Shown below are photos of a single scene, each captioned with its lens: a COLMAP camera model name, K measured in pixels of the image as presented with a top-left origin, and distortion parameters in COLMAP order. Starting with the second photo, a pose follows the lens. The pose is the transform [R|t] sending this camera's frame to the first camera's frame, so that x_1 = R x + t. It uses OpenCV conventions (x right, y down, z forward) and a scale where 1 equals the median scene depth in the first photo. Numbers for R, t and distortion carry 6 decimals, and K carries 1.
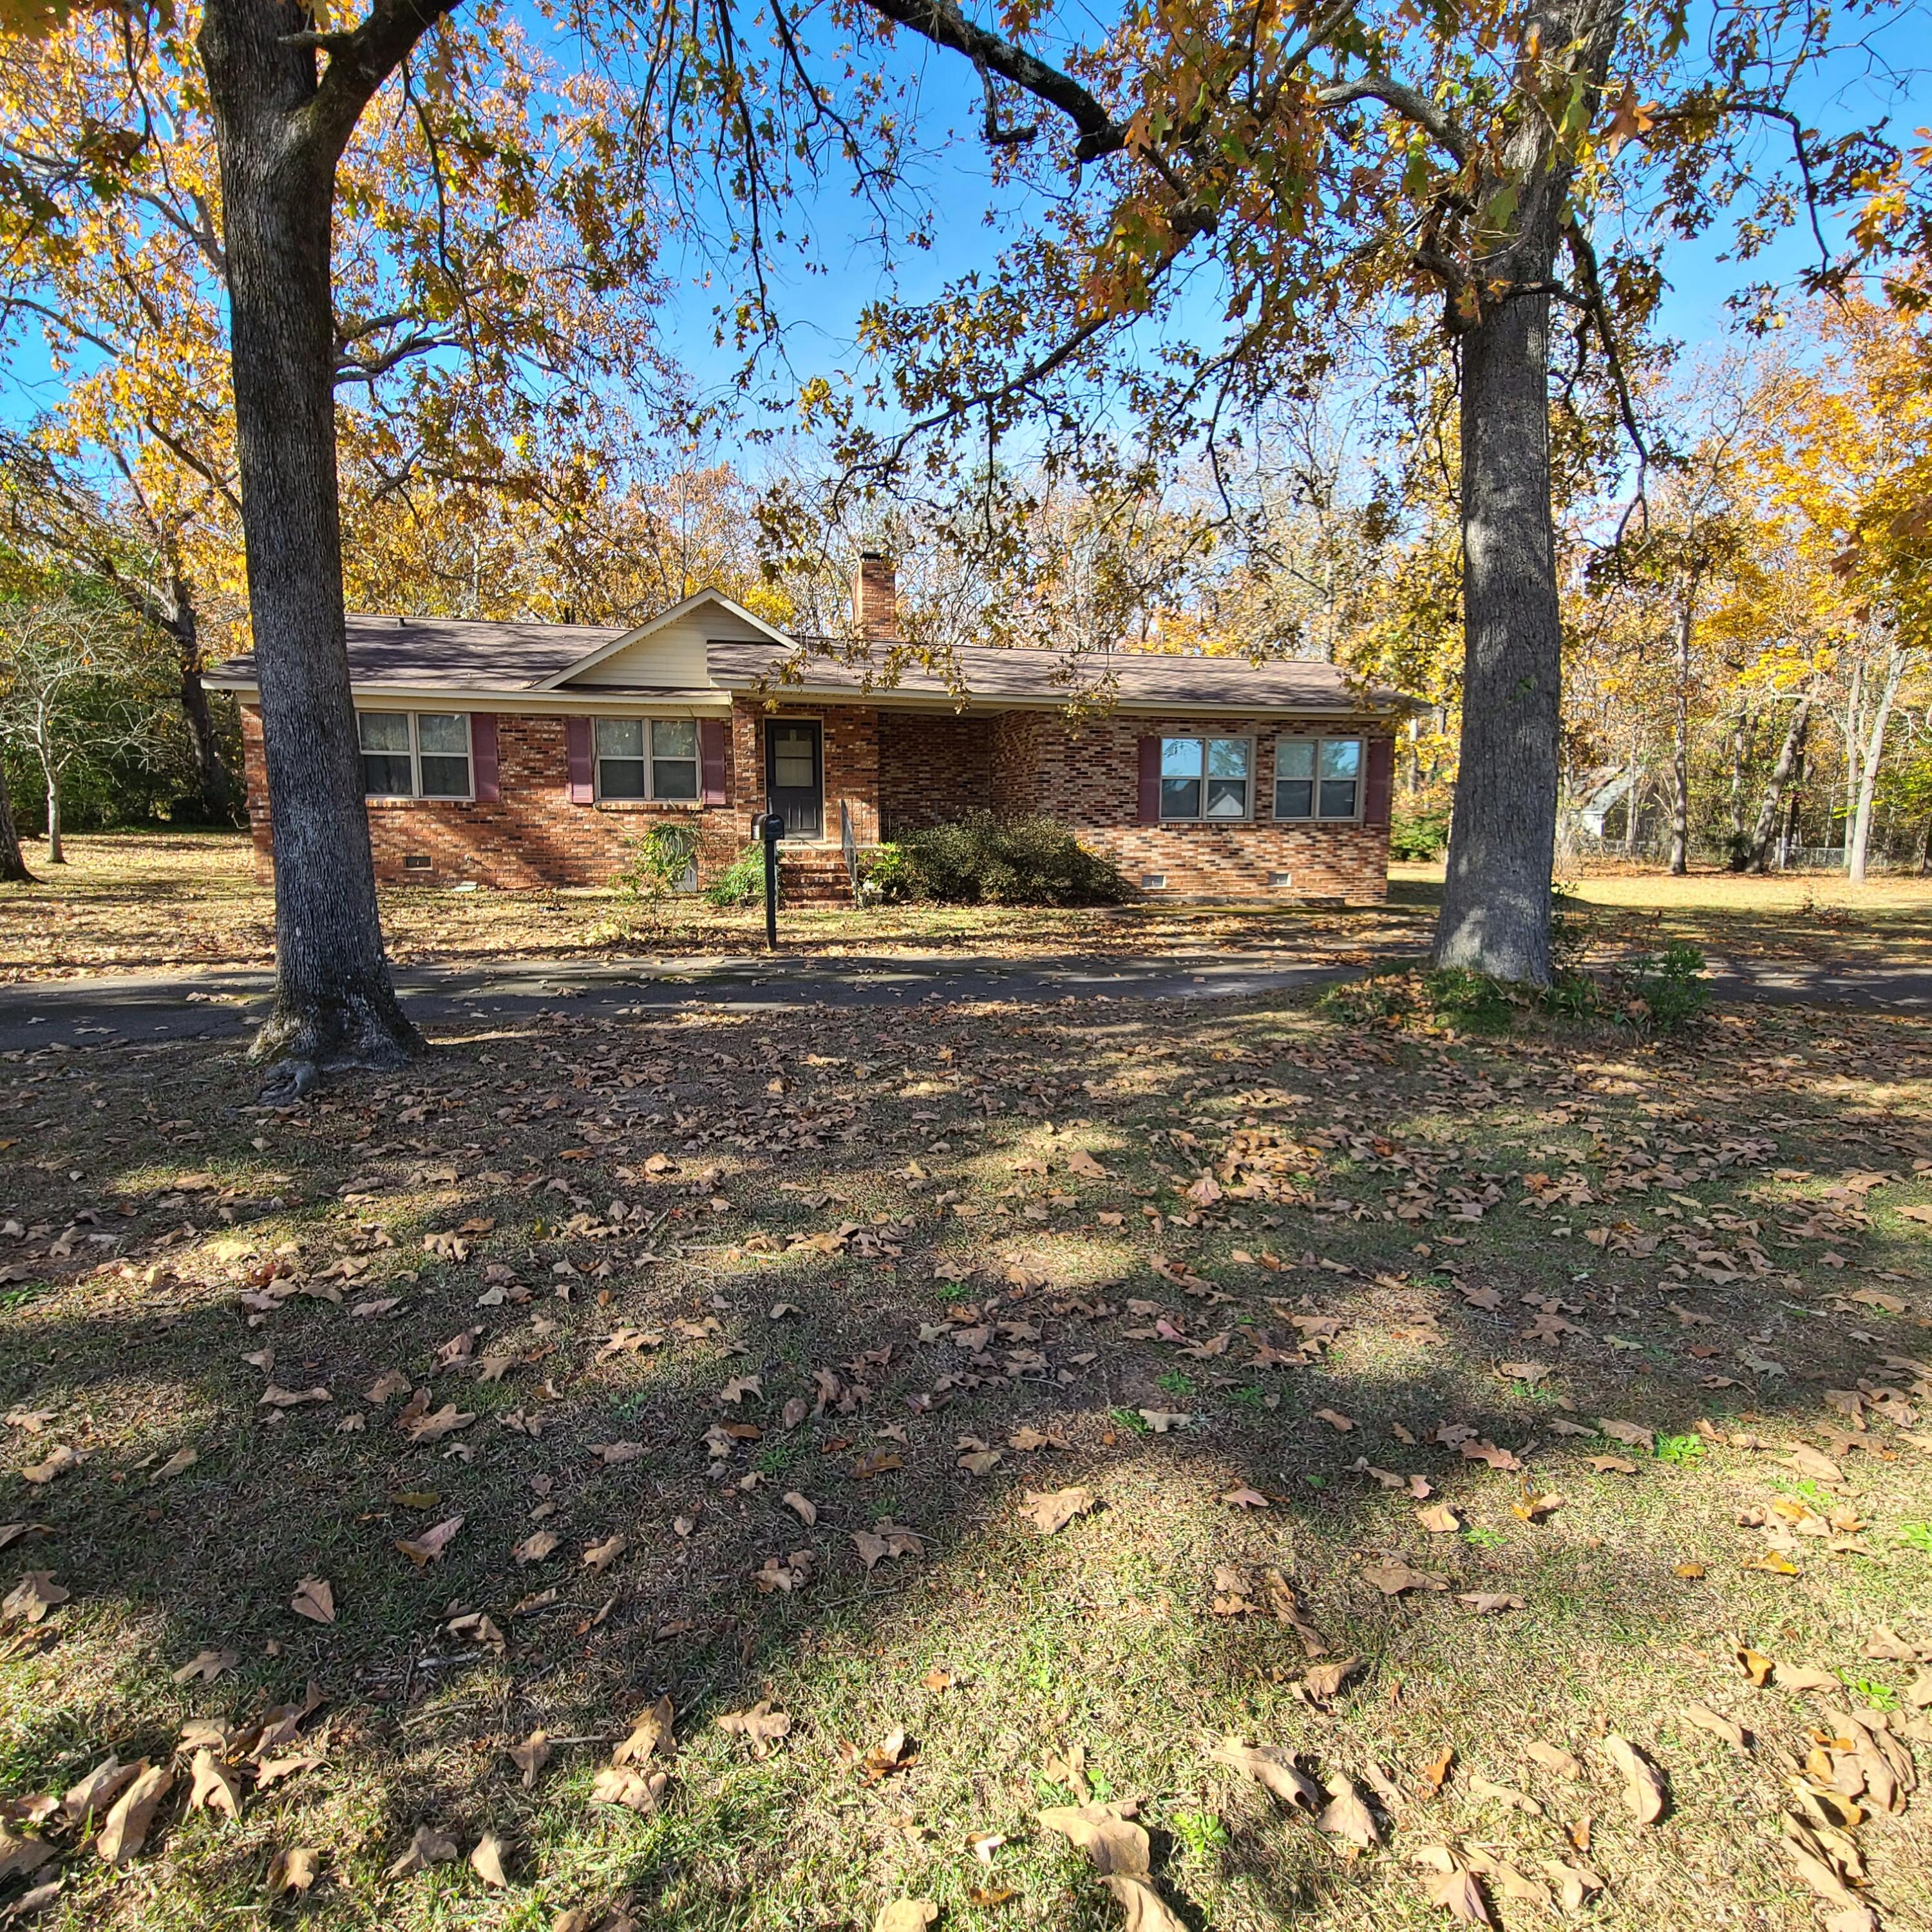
lens RADIAL K [[1049.8, 0, 971.4], [0, 1049.8, 970.6], [0, 0, 1]] dist [-0.007770, 0.003609]
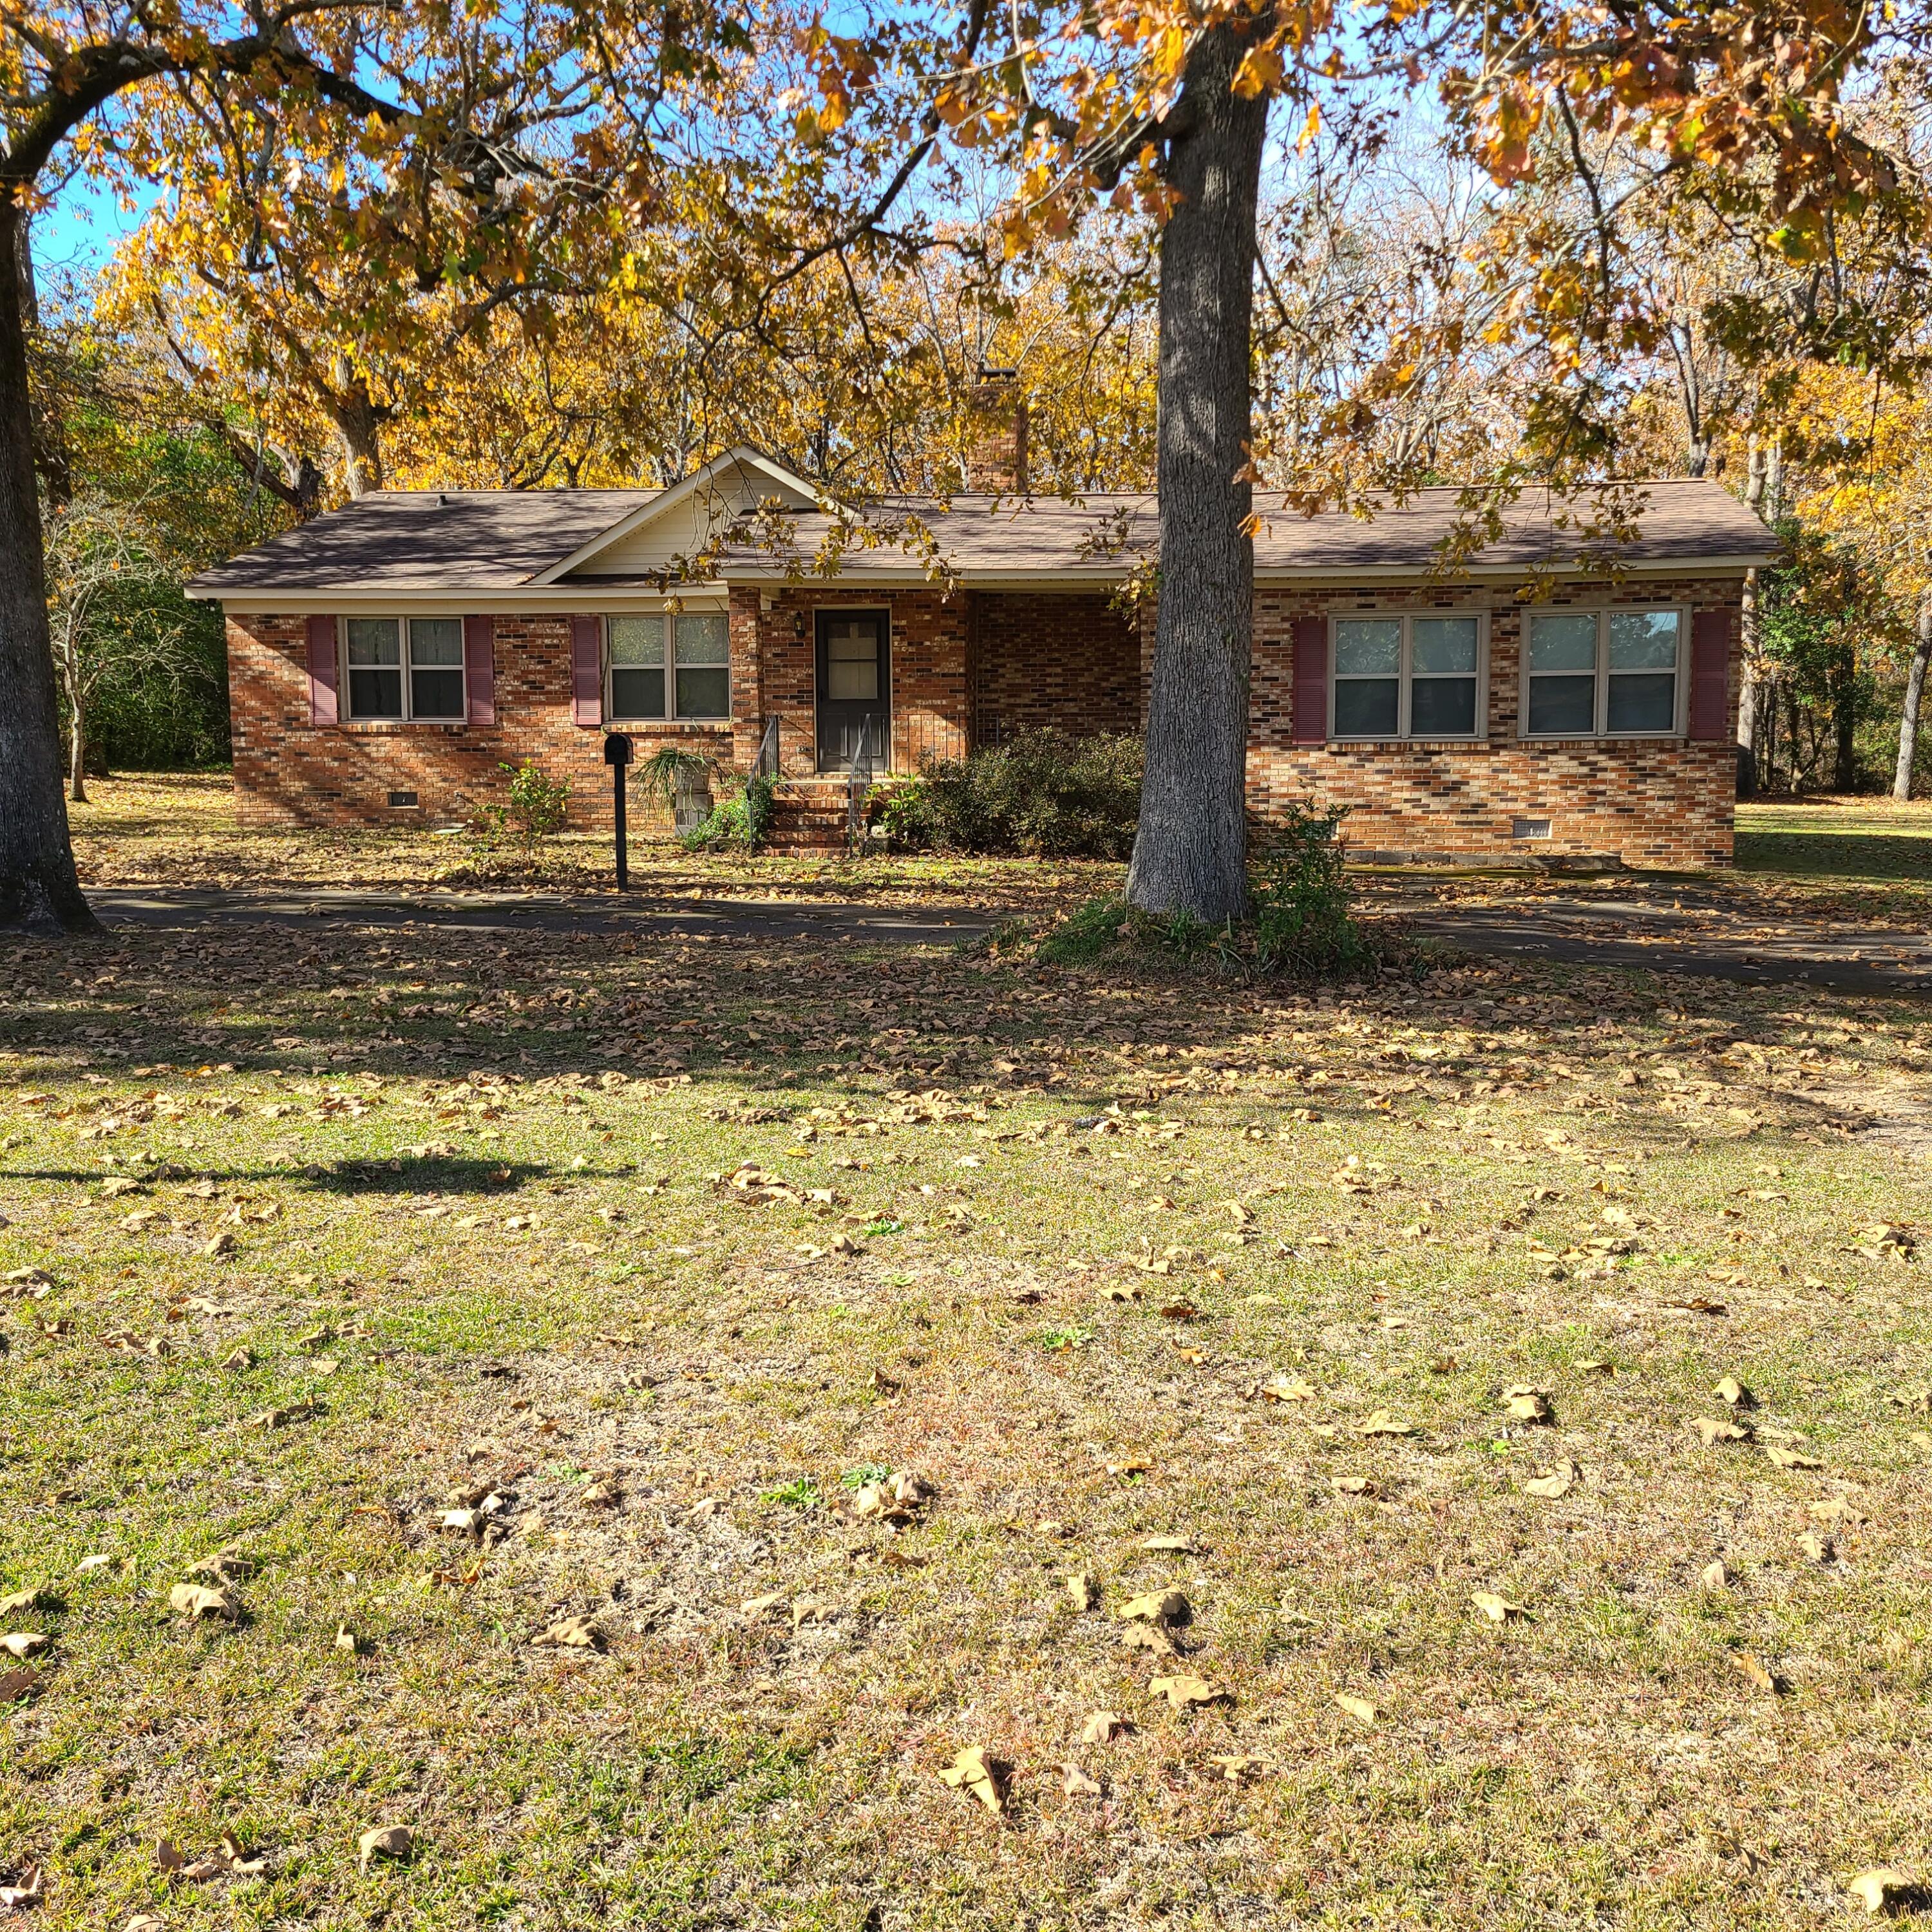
lens RADIAL K [[1925.4, 0, 963.5], [0, 1925.4, 957.8], [0, 0, 1]] dist [0.037590, 0.000000]
pose [[0.935106, 0.029722, -0.353119, 0.406280], [-0.042959, 0.998635, -0.029704, 0.044884], [0.351754, 0.042946, 0.935107, -0.243789]]
